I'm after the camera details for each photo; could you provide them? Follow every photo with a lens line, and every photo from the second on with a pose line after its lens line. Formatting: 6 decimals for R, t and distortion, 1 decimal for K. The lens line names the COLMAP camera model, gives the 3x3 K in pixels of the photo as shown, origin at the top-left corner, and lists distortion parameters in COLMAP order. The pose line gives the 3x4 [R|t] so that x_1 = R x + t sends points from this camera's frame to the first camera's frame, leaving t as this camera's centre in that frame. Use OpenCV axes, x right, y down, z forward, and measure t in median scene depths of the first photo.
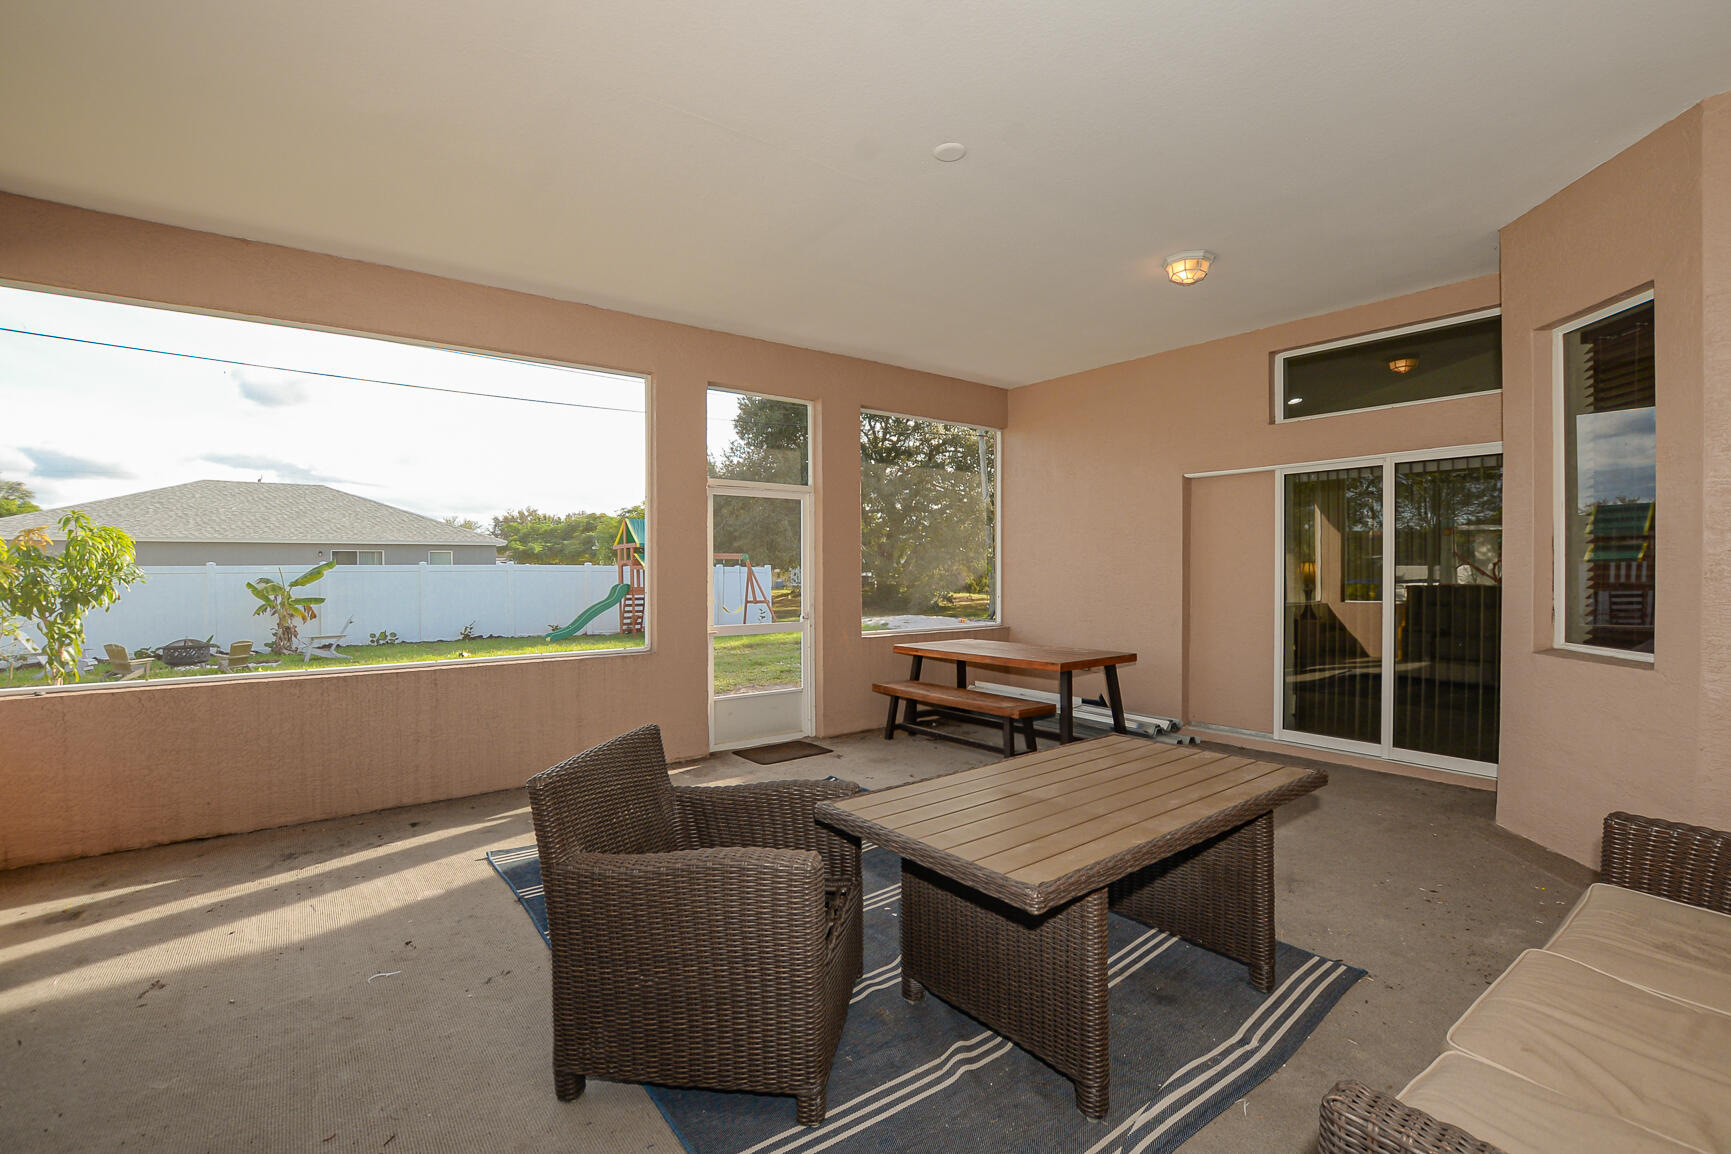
lens RADIAL K [[770.1, 0, 870.0], [0, 770.1, 571.6], [0, 0, 1]] dist [-0.038786, 0.000437]
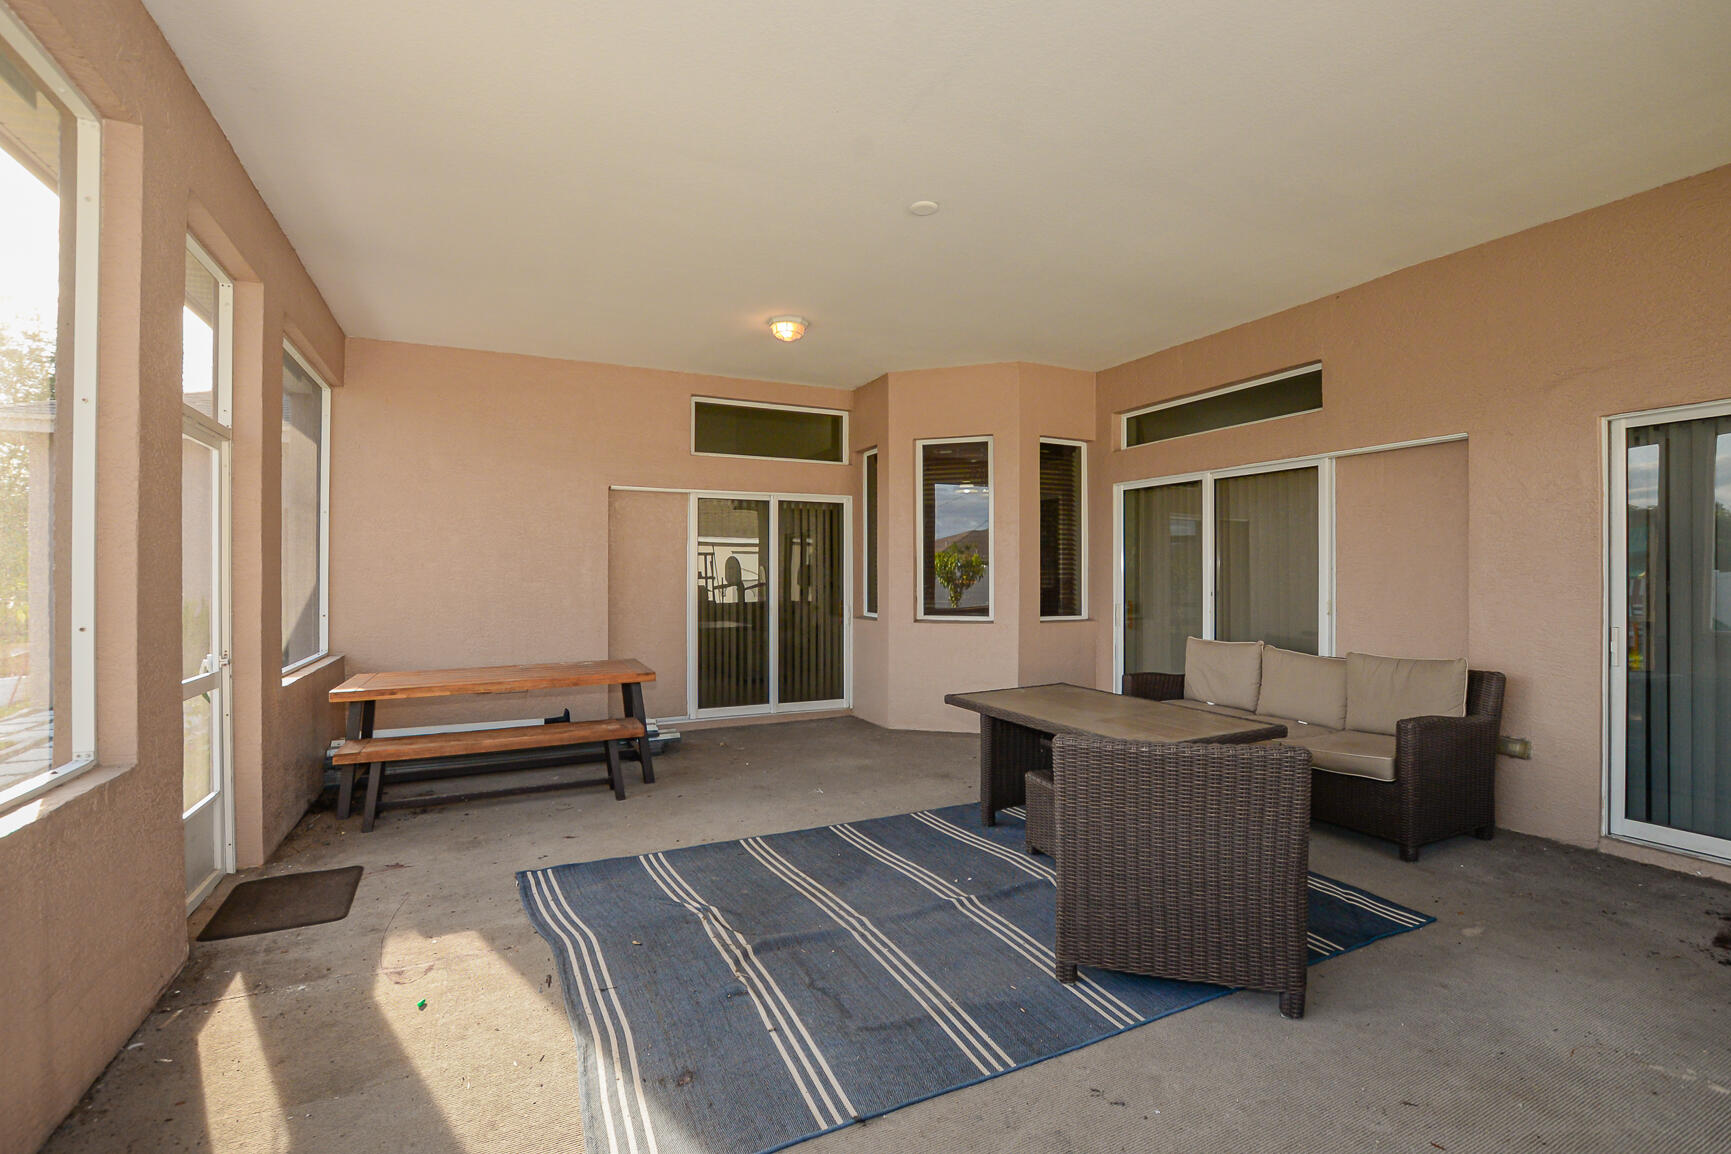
lens RADIAL K [[770.1, 0, 870.0], [0, 770.1, 571.6], [0, 0, 1]] dist [-0.038786, 0.000437]
pose [[0.203134, -0.000021, 0.979151, -0.425711], [-0.000259, 1.000000, 0.000076, -0.007779], [-0.979151, -0.000269, 0.203134, 0.343458]]
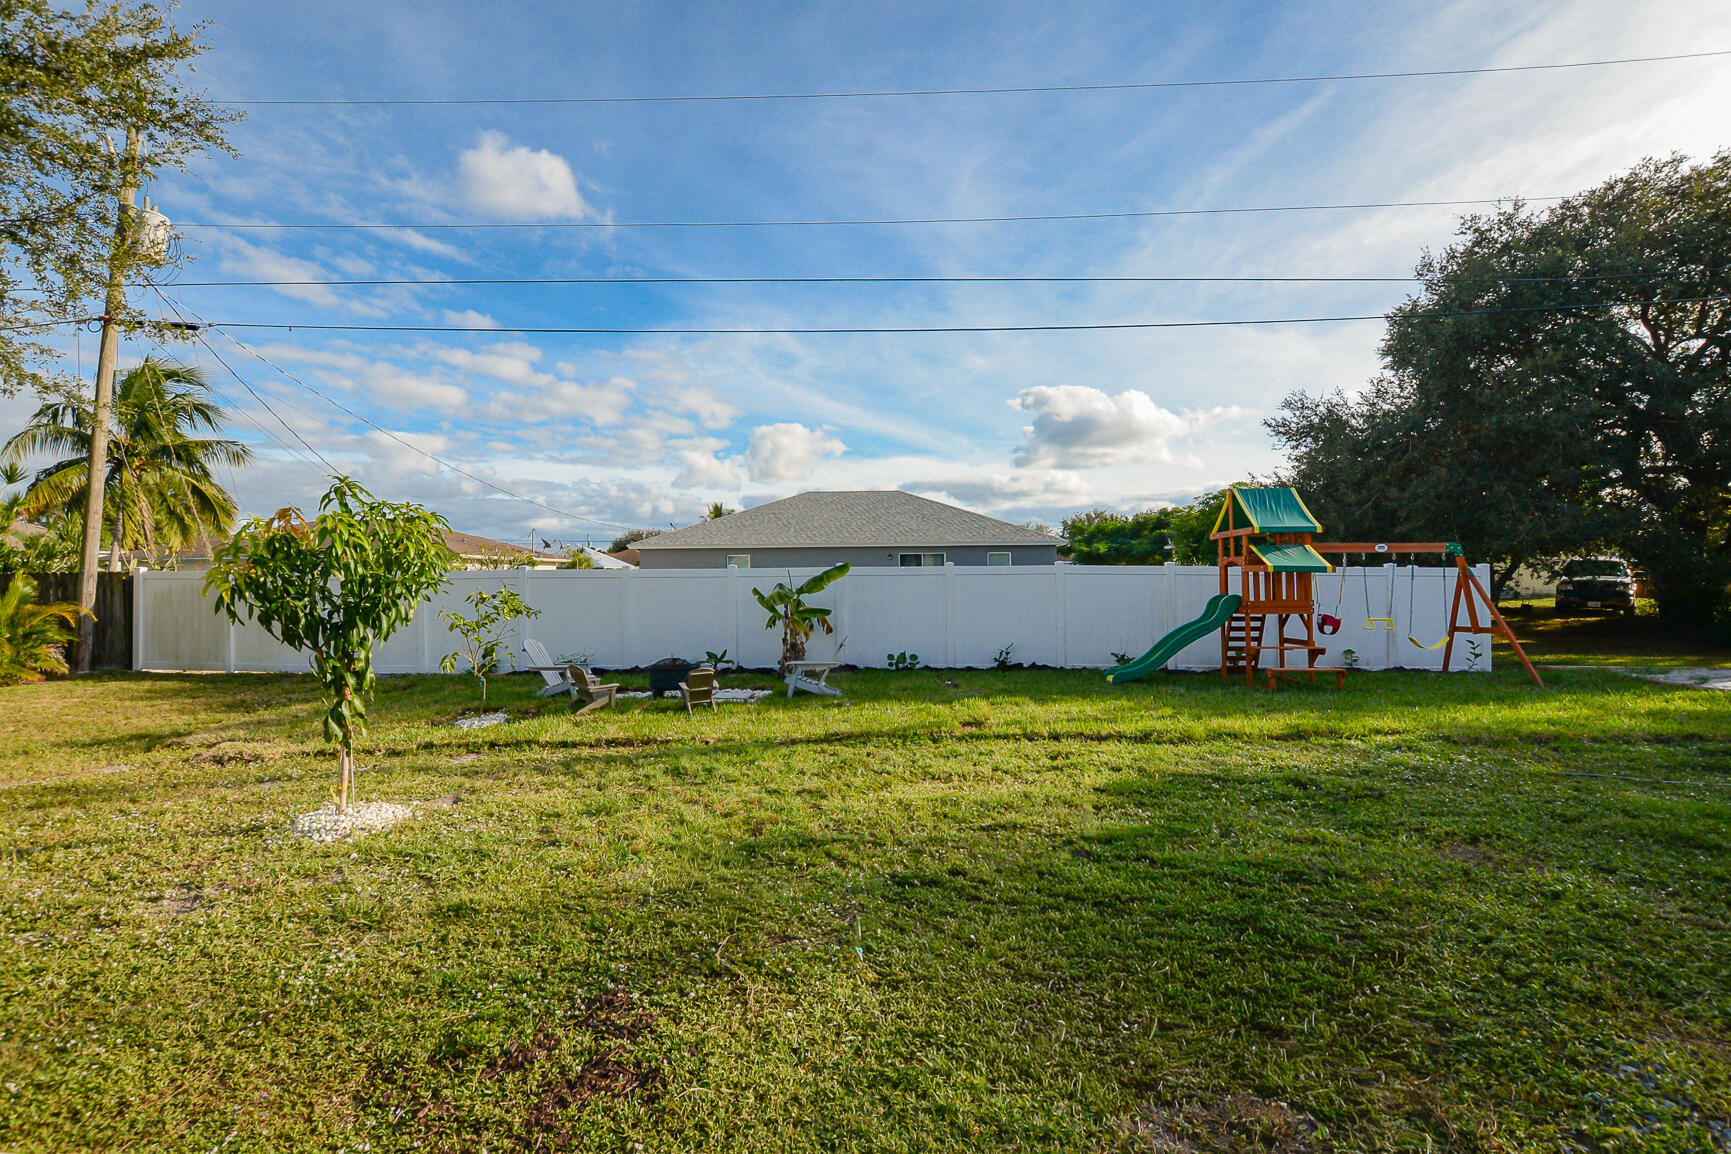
lens RADIAL K [[770.1, 0, 870.0], [0, 770.1, 571.6], [0, 0, 1]] dist [-0.038786, 0.000437]
pose [[0.759319, -0.003116, -0.650712, -0.313766], [0.000697, 0.999992, -0.003975, -0.001222], [0.650719, 0.002565, 0.759315, 0.768293]]
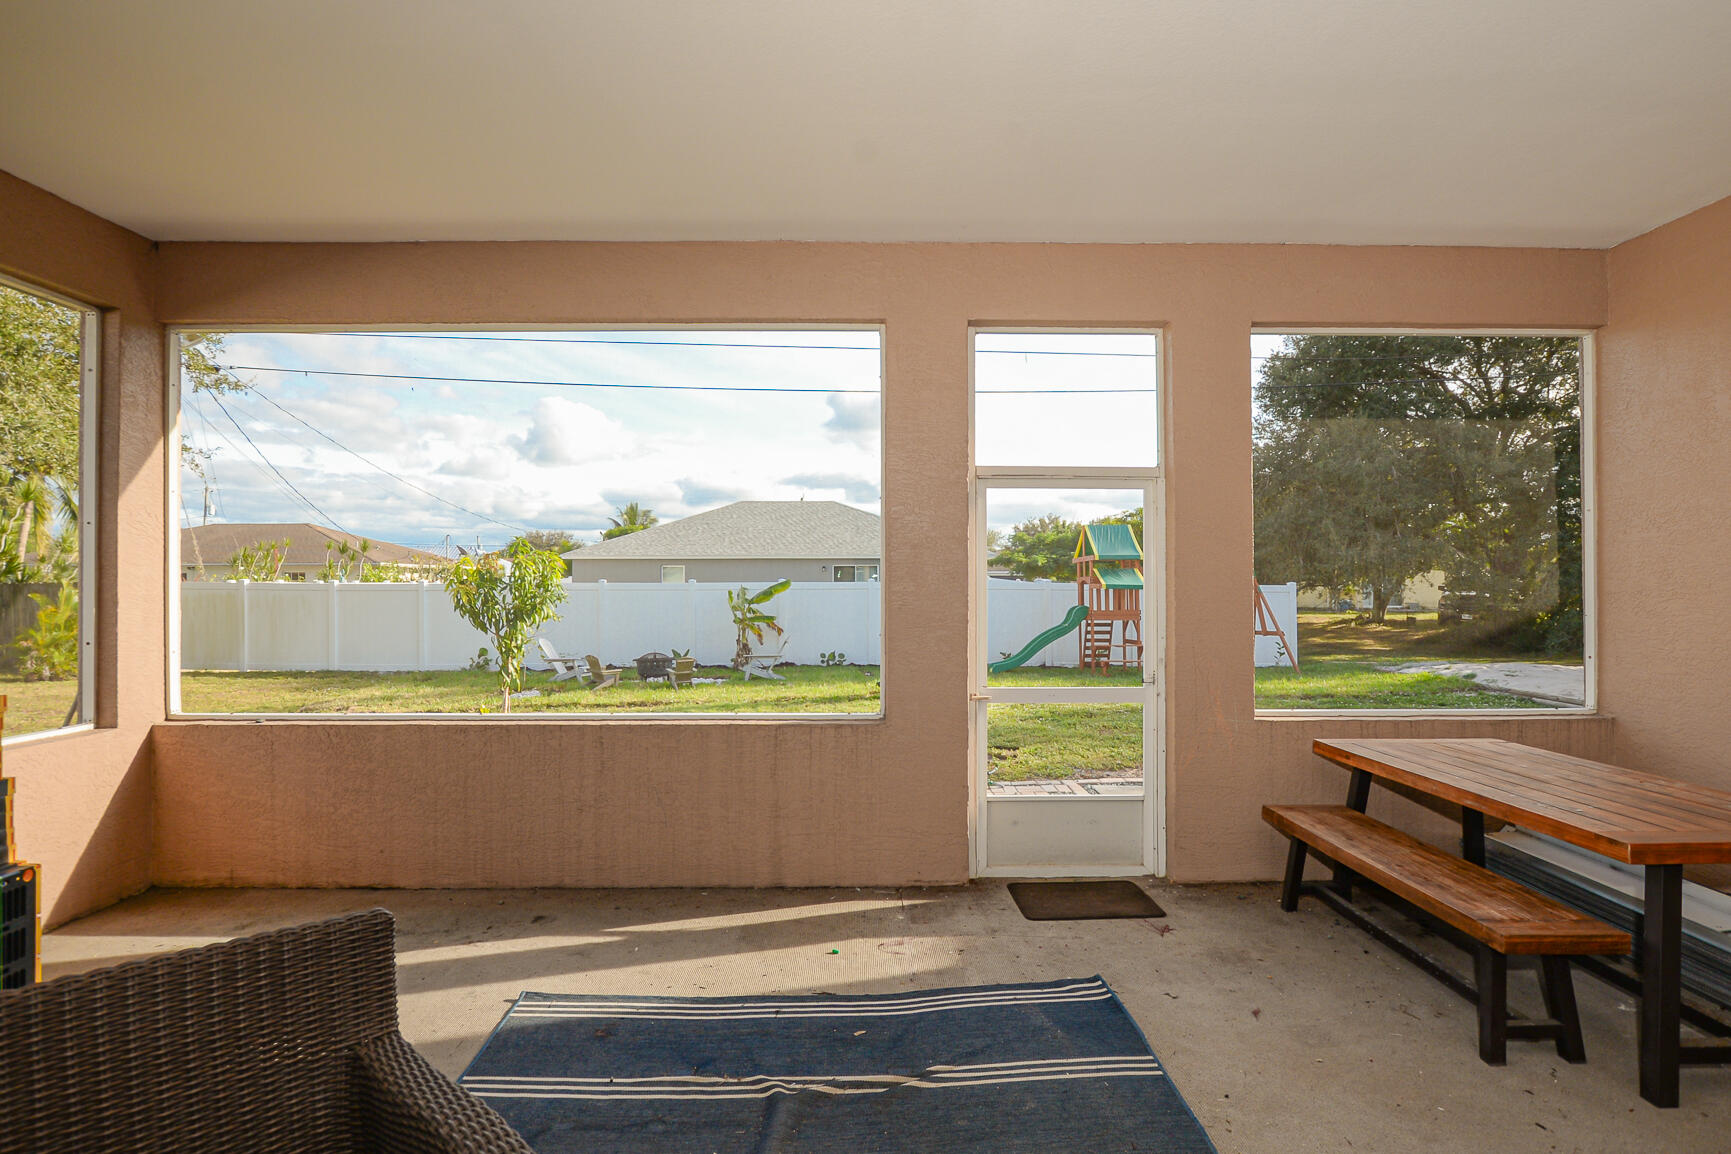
lens RADIAL K [[897.7, 0, 855.1], [0, 897.7, 576.3], [0, 0, 1]] dist [-0.030538, 0.000129]
pose [[0.796010, -0.001530, -0.605281, 0.130052], [-0.004415, 0.999956, -0.008334, -0.013571], [0.605267, 0.009306, 0.795968, 0.234658]]
